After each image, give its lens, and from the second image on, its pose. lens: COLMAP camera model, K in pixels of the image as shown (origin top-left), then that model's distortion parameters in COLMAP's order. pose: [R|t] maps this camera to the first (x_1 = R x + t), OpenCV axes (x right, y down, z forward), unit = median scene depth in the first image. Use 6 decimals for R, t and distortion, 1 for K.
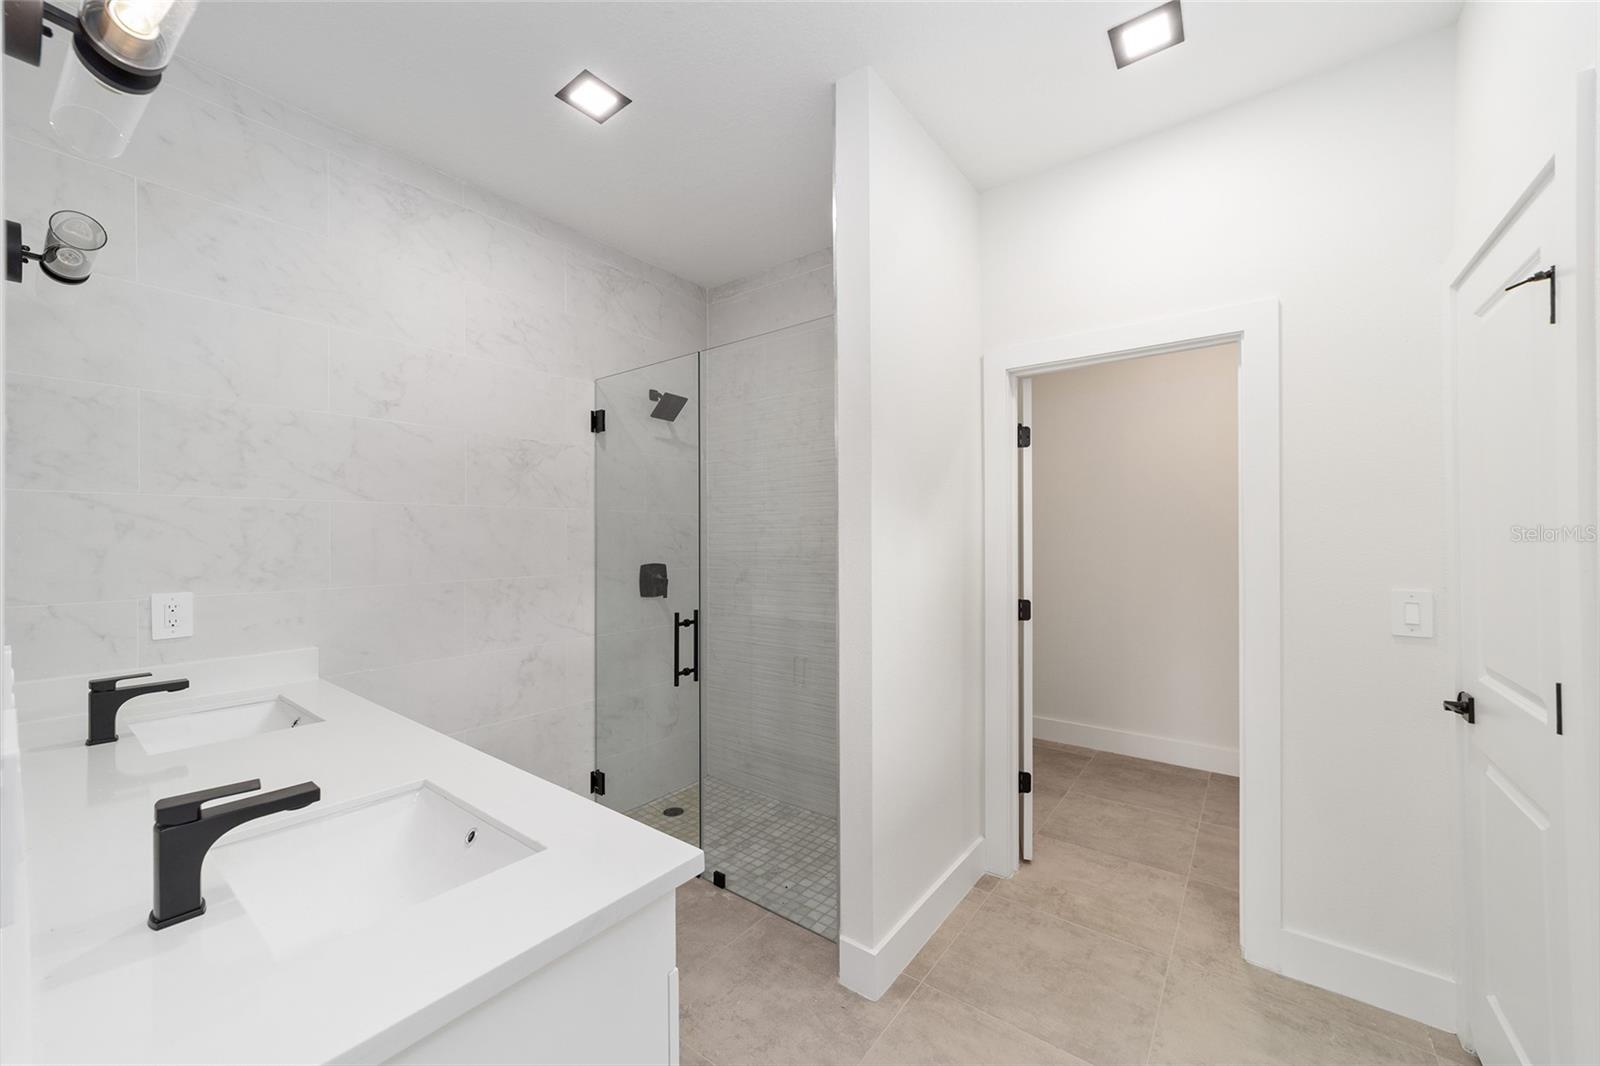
lens RADIAL K [[617.4, 0, 791.5], [0, 617.4, 536.0], [0, 0, 1]] dist [-0.017259, 0.009297]
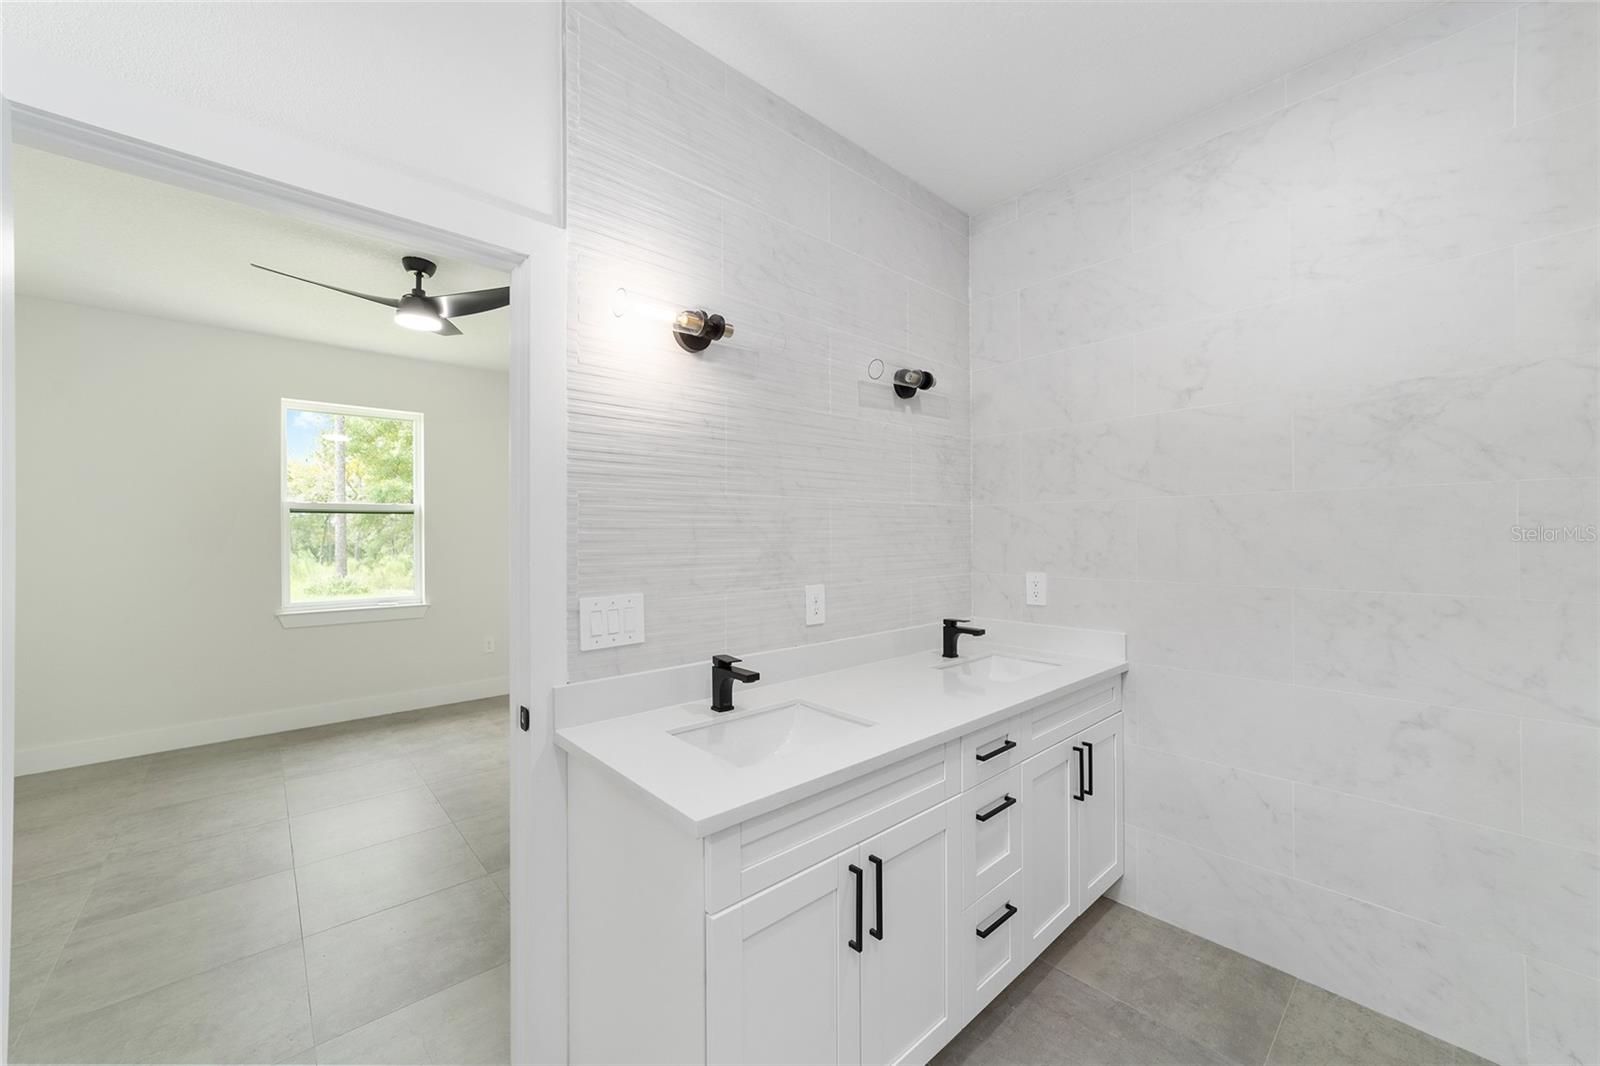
lens RADIAL K [[617.4, 0, 791.5], [0, 617.4, 536.0], [0, 0, 1]] dist [-0.017259, 0.009297]
pose [[-0.190285, 0.001111, -0.981728, 0.421886], [0.003009, 0.999995, 0.000549, 0.005827], [0.981724, -0.002850, -0.190288, 0.639250]]
